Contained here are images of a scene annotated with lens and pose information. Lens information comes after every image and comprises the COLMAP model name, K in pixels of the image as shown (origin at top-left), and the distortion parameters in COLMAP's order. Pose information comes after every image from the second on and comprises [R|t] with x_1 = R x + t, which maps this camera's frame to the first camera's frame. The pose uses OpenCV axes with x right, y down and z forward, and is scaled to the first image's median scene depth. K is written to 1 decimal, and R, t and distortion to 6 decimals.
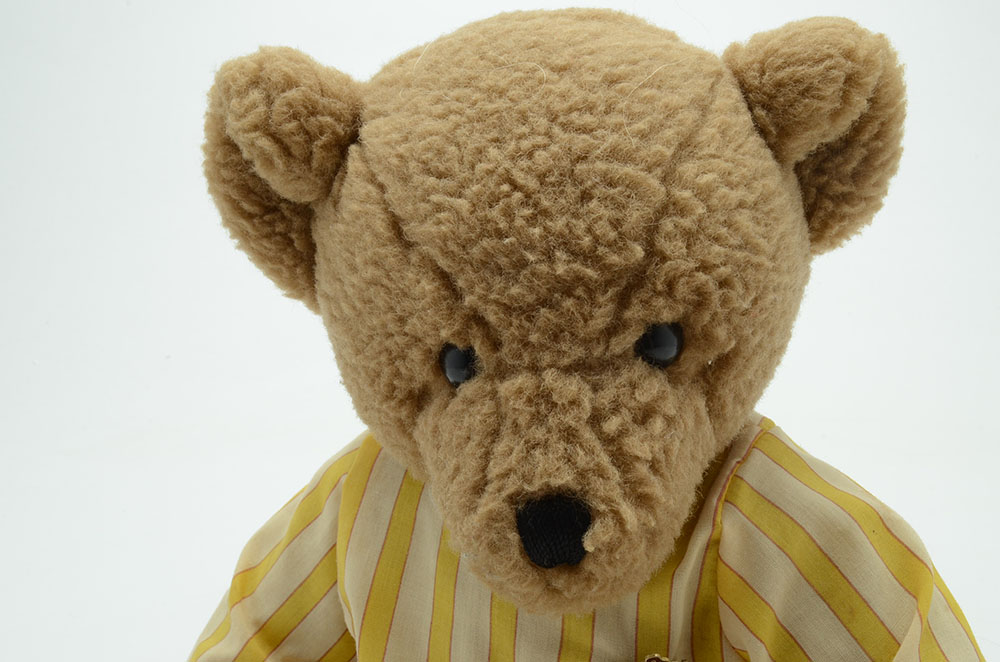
lens RADIAL K [[1238.9, 0, 497.5], [0, 1238.9, 334.3], [0, 0, 1]] dist [-0.056855, 0.000000]
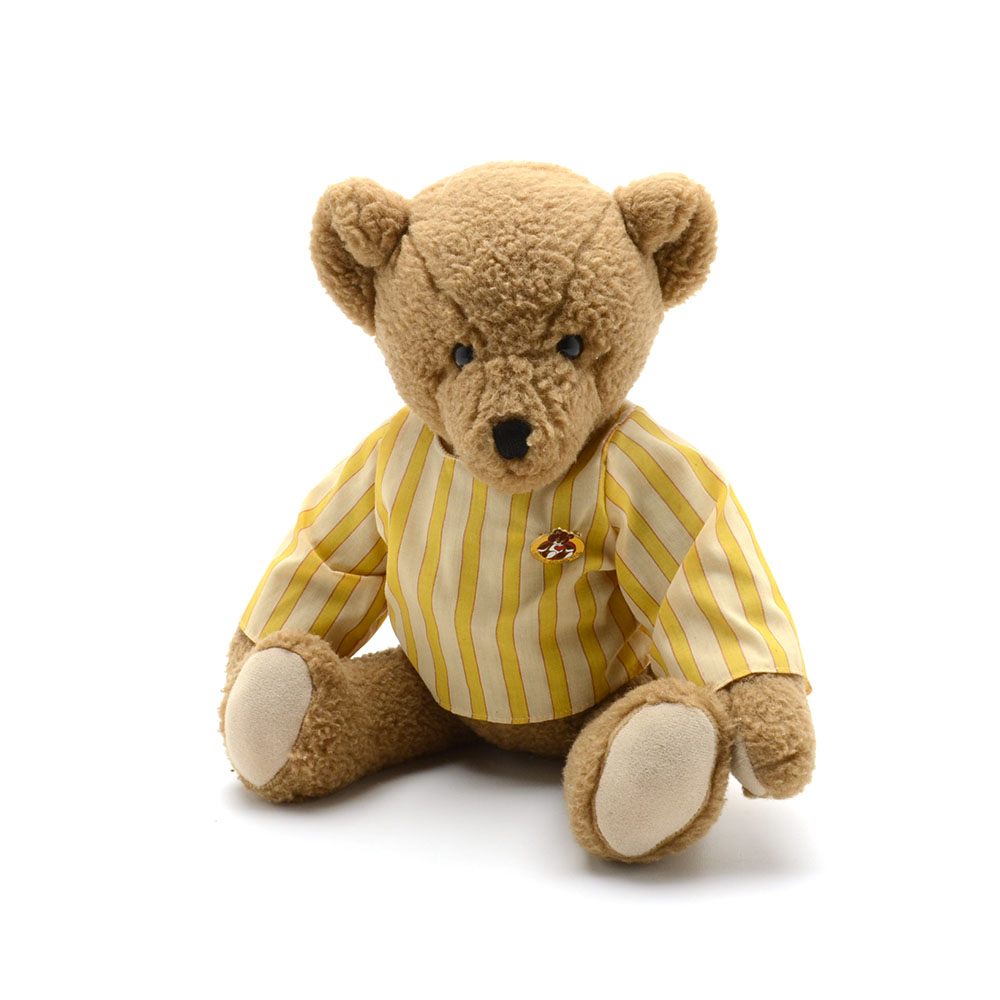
lens RADIAL K [[1890.1, 0, 504.3], [0, 1890.1, 500.0], [0, 0, 1]] dist [-0.026965, 0.000000]
pose [[0.998778, 0.027809, 0.040867, -0.077488], [-0.027782, 0.999613, -0.001219, 0.237192], [-0.040885, 0.000082, 0.999164, -1.797050]]
